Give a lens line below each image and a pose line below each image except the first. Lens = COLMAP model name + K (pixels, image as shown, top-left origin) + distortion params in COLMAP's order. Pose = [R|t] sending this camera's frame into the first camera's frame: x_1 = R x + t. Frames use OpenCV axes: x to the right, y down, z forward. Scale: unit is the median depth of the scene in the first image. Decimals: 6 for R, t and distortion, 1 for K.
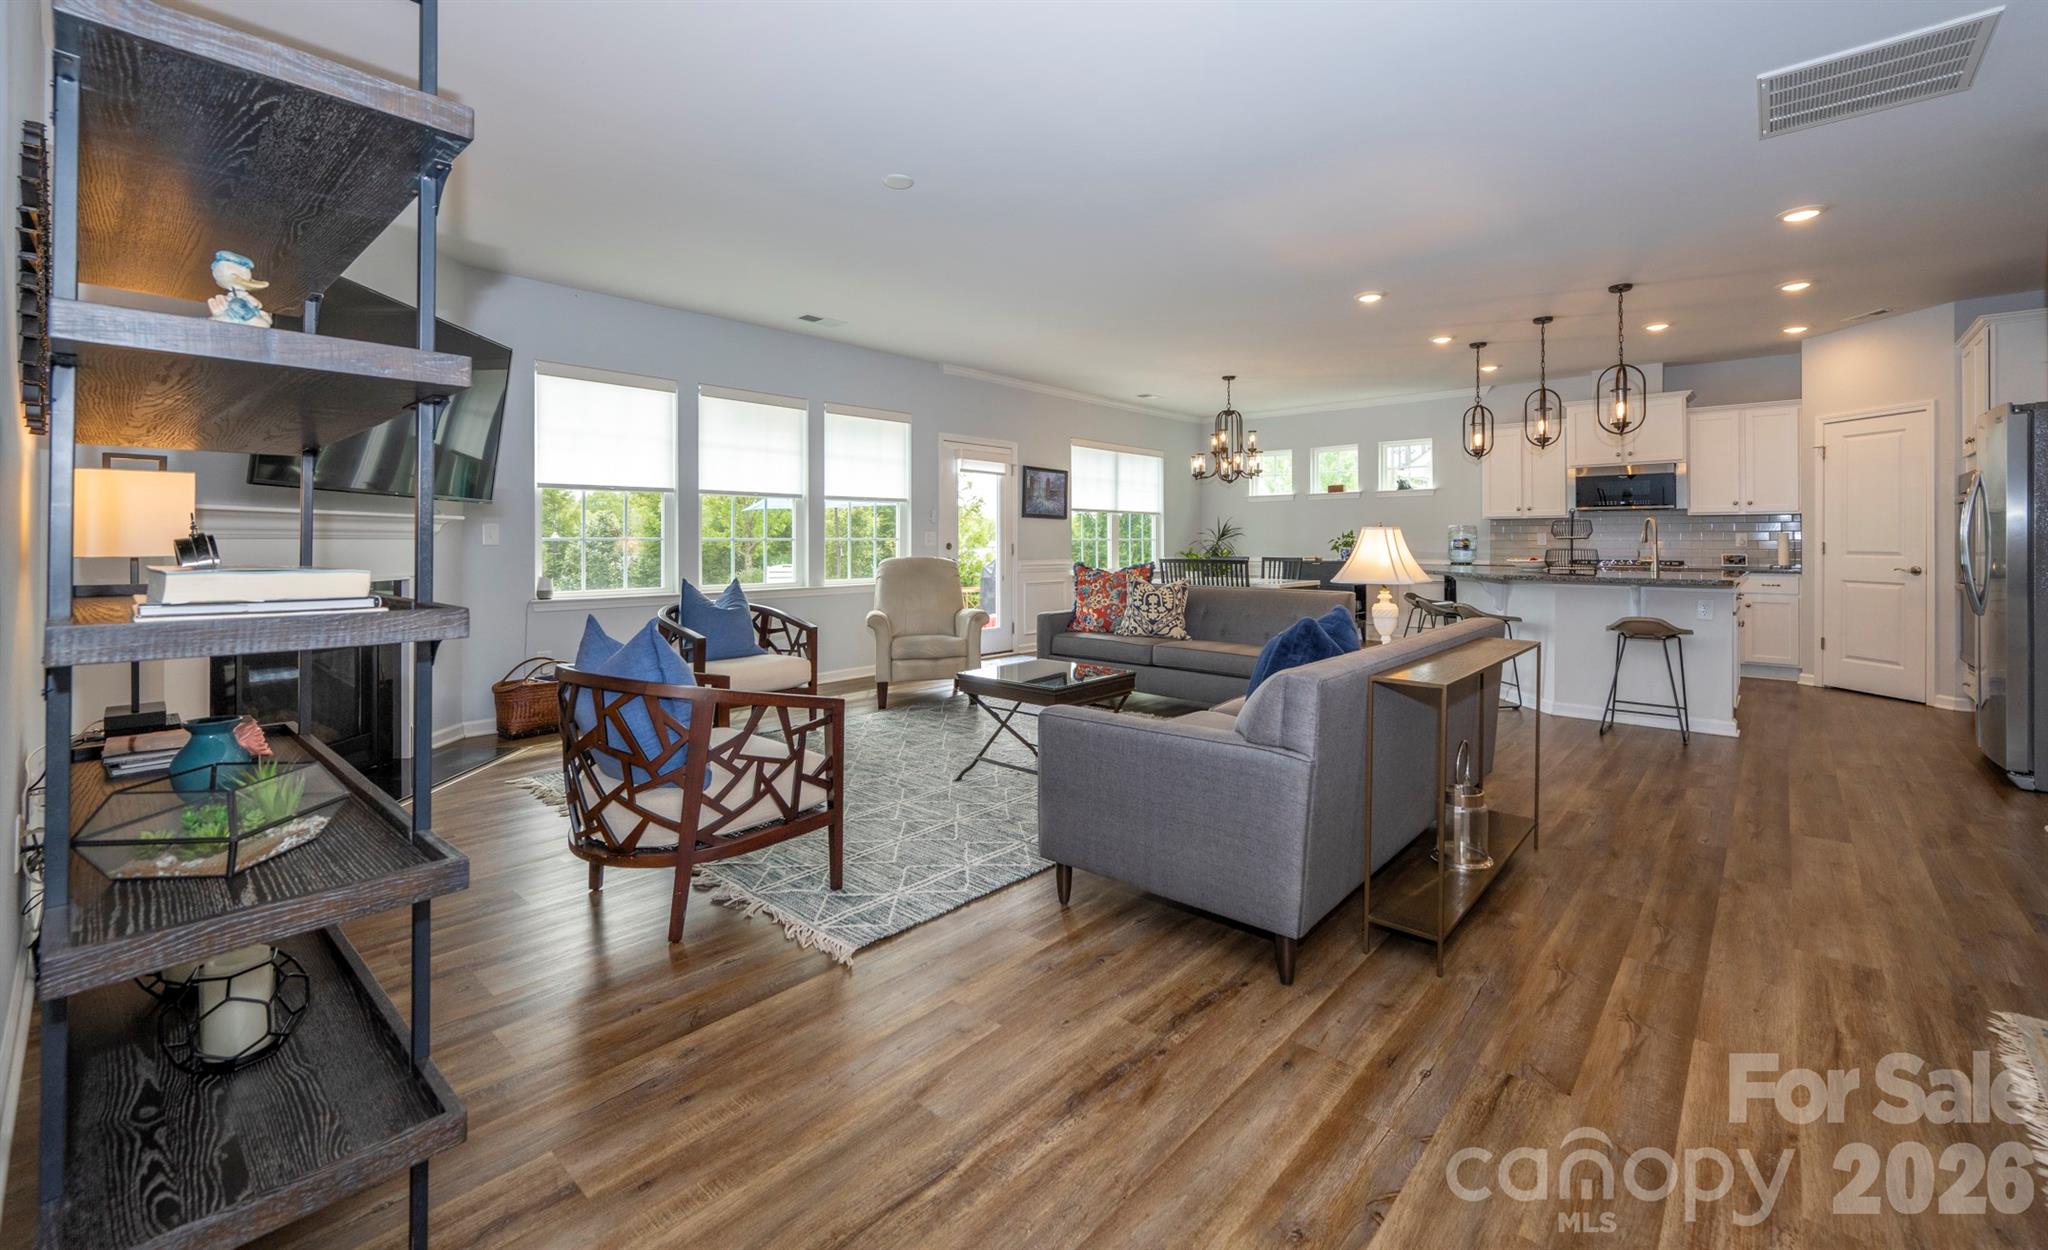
lens RADIAL K [[842.7, 0, 1040.6], [0, 842.7, 535.7], [0, 0, 1]] dist [0.006616, 0.000031]
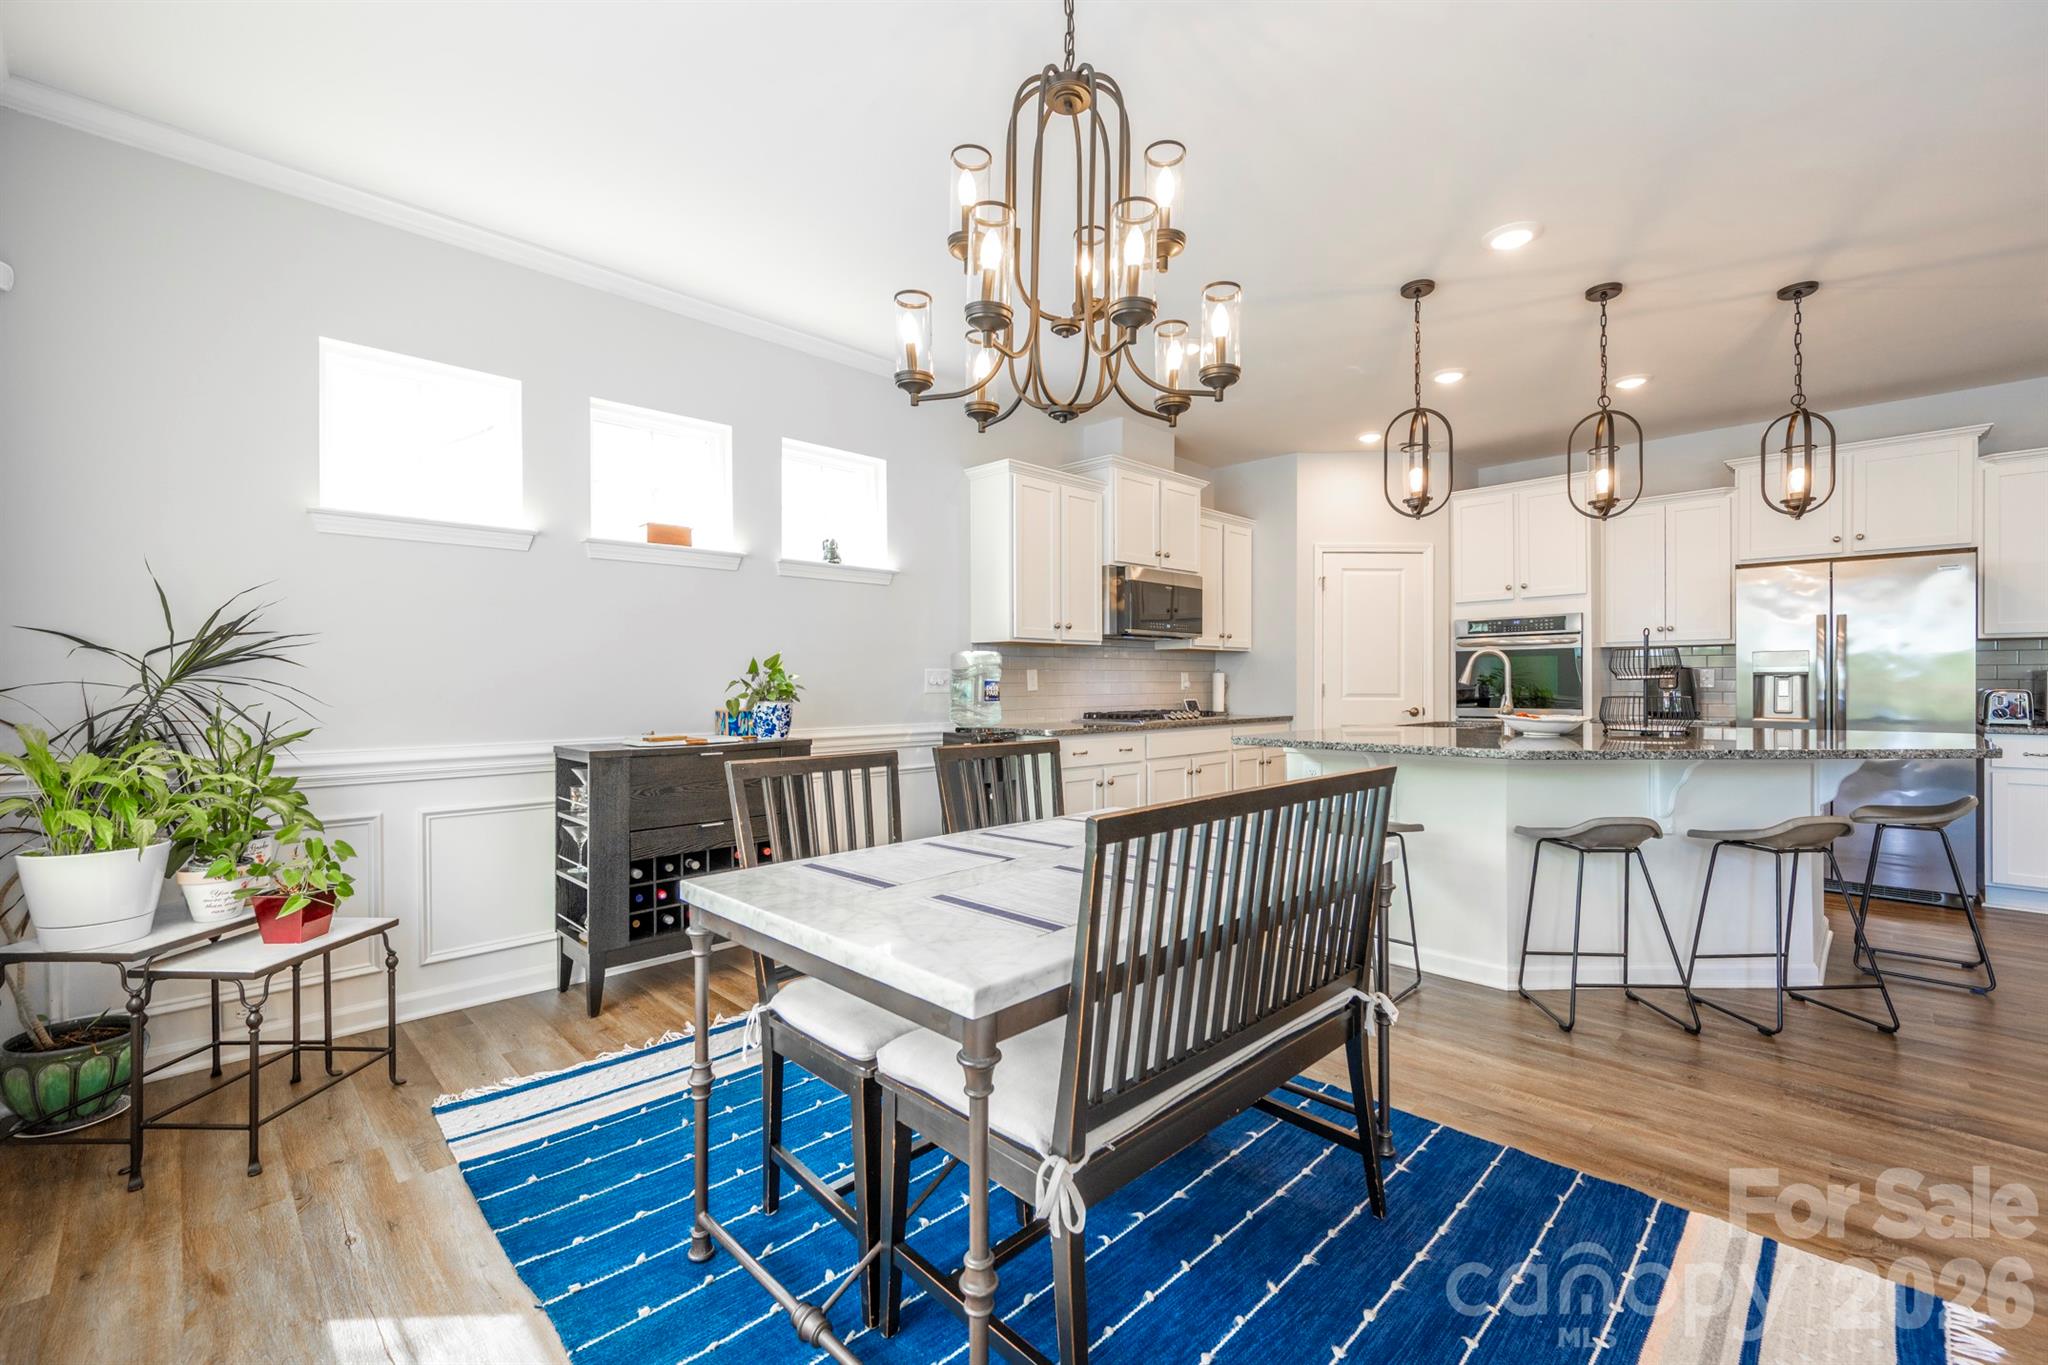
lens RADIAL K [[843.1, 0, 1042.9], [0, 843.1, 685.1], [0, 0, 1]] dist [-0.004023, 0.000149]
pose [[0.051801, -0.006258, 0.998638, 0.012938], [-0.006552, 0.999957, 0.006606, 0.004575], [-0.998636, -0.006885, 0.051758, 1.090712]]
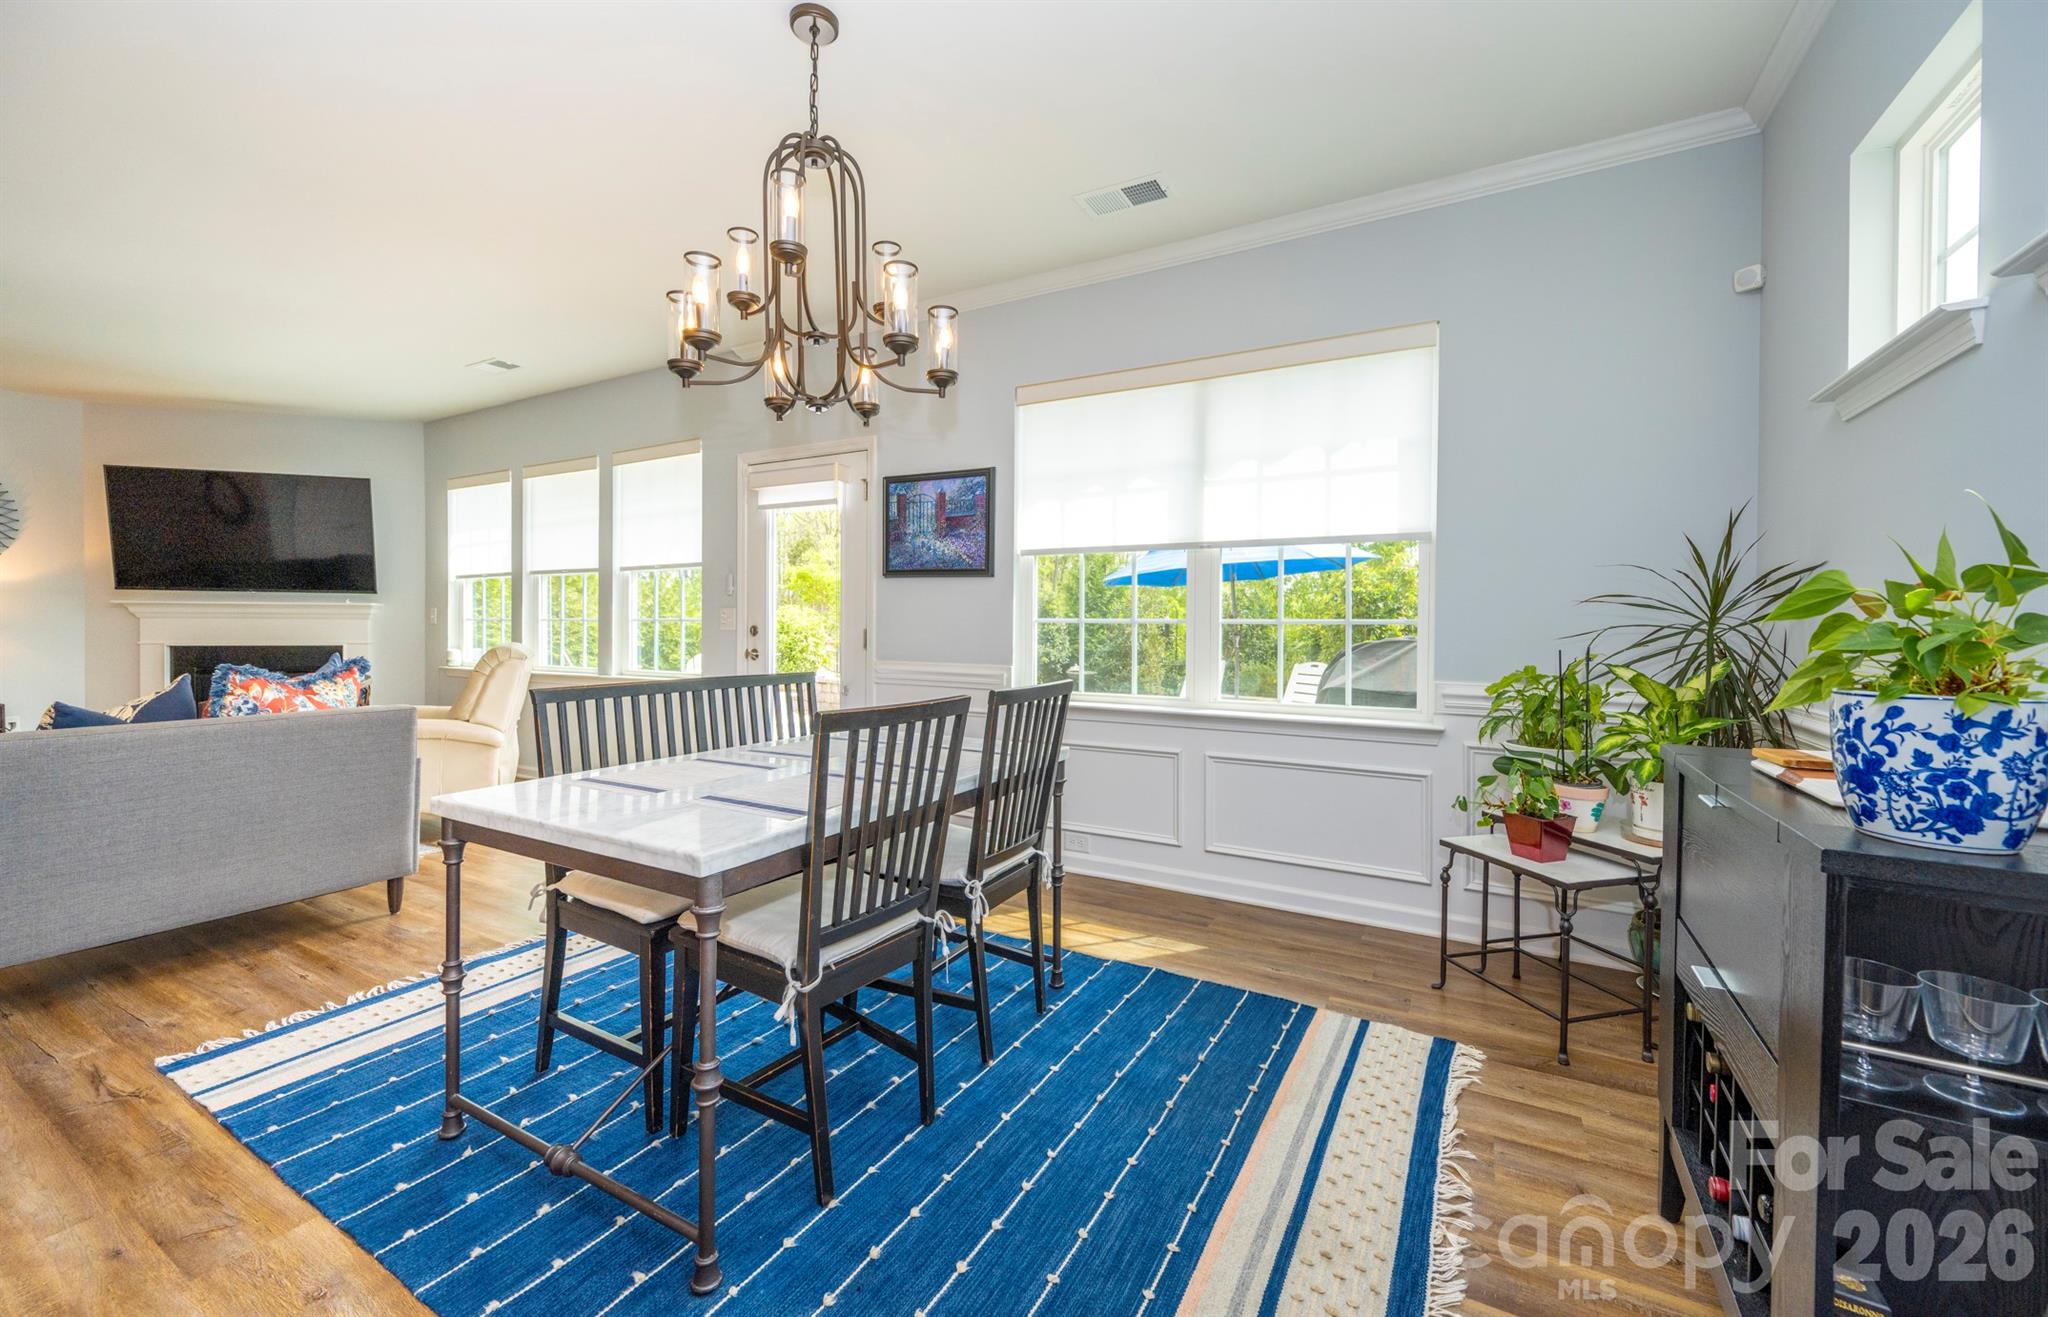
lens RADIAL K [[806.2, 0, 1013.1], [0, 806.2, 627.5], [0, 0, 1]] dist [0.002329, -0.000096]
pose [[0.212507, 0.005126, -0.977146, 0.538670], [-0.000445, 0.999987, 0.005149, 0.006640], [0.977159, -0.000659, 0.212507, 1.101848]]
